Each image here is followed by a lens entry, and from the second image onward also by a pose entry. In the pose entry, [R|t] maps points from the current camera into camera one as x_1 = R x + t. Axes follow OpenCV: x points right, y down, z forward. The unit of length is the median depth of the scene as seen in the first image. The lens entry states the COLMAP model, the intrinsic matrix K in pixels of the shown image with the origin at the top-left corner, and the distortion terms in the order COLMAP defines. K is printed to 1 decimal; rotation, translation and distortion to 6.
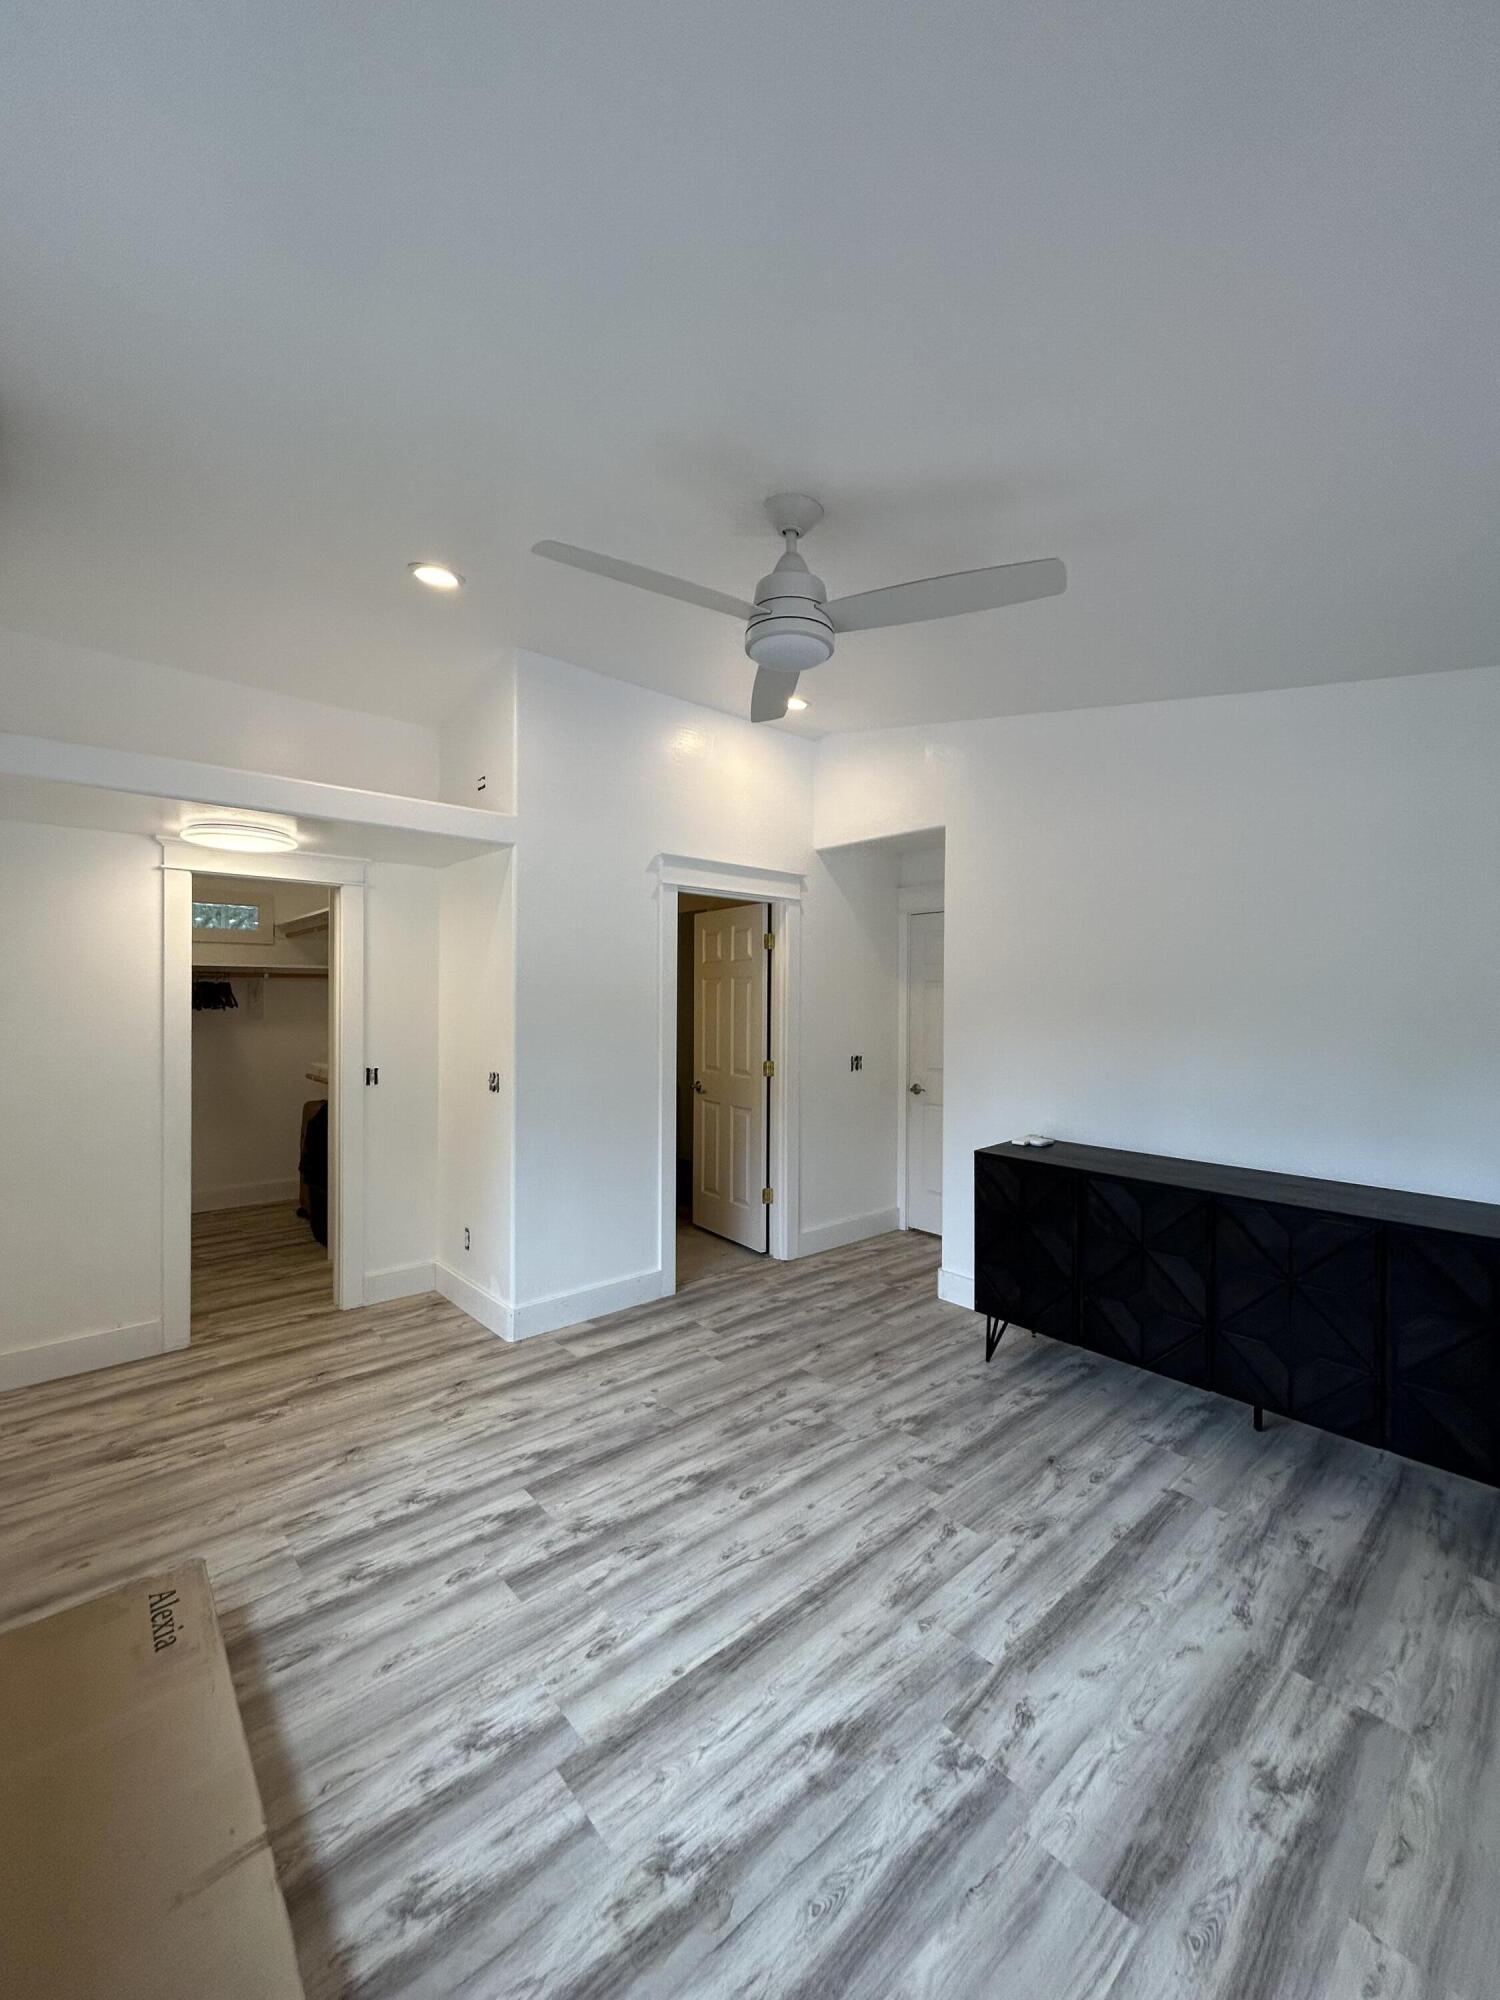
lens RADIAL K [[794.5, 0, 750.0], [0, 794.5, 1000.0], [0, 0, 1]] dist [0.012423, 0.000324]
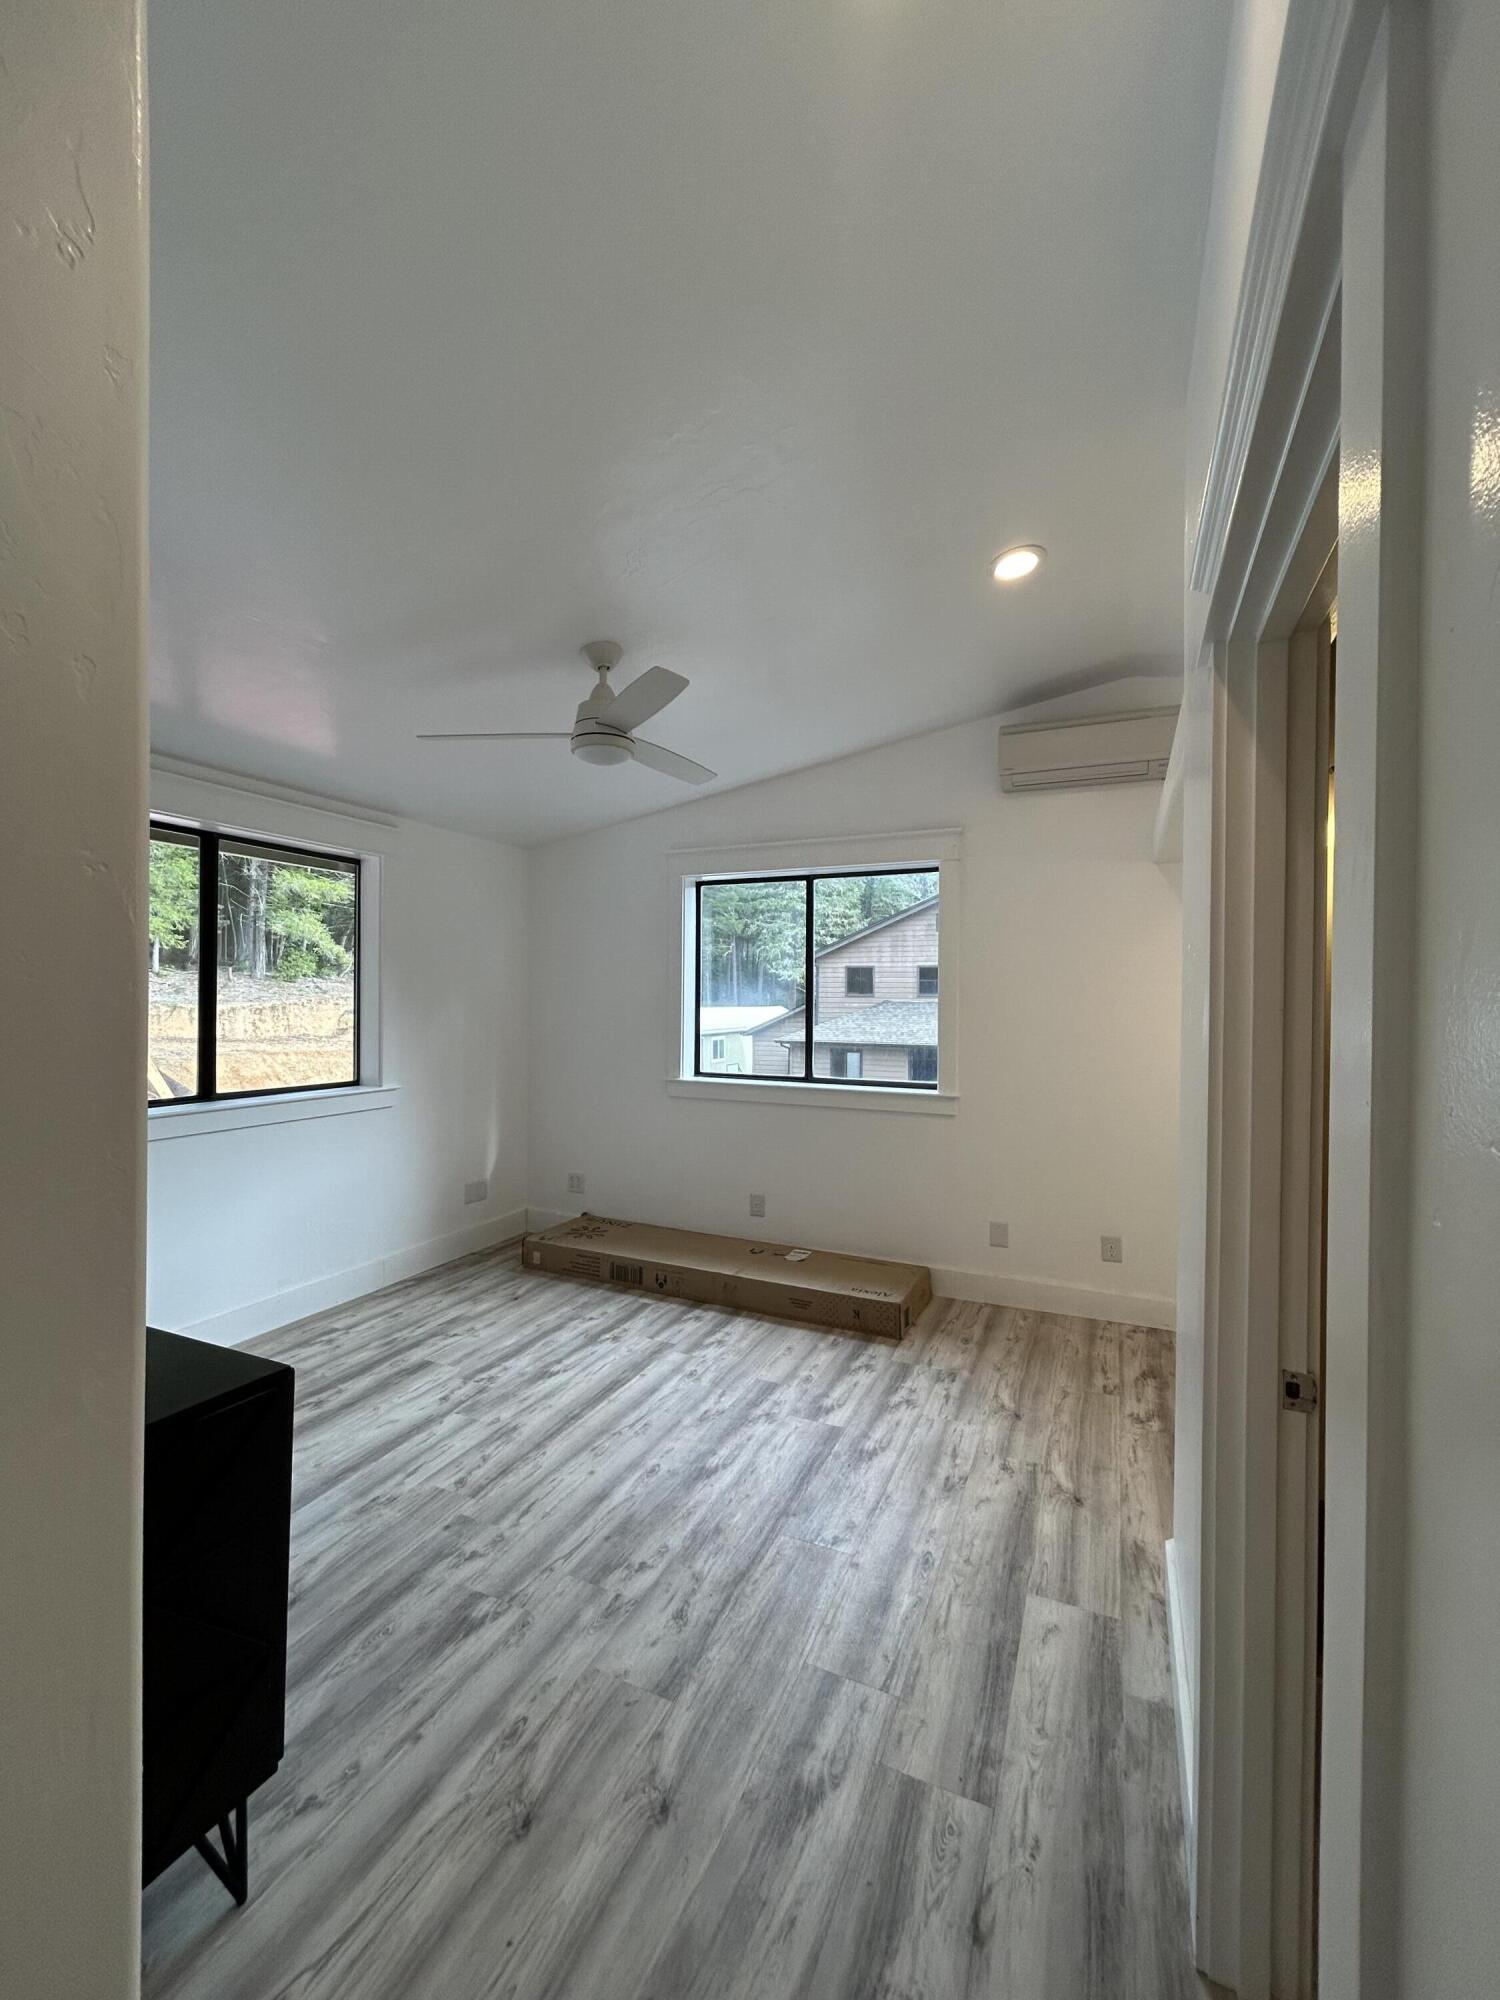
lens RADIAL K [[812.1, 0, 750.0], [0, 812.1, 1000.0], [0, 0, 1]] dist [0.018731, 0.000243]
pose [[-0.911519, -0.013089, -0.411050, 0.347077], [-0.014083, 0.999901, -0.000611, -0.003342], [0.411017, 0.005232, -0.911613, 2.114945]]
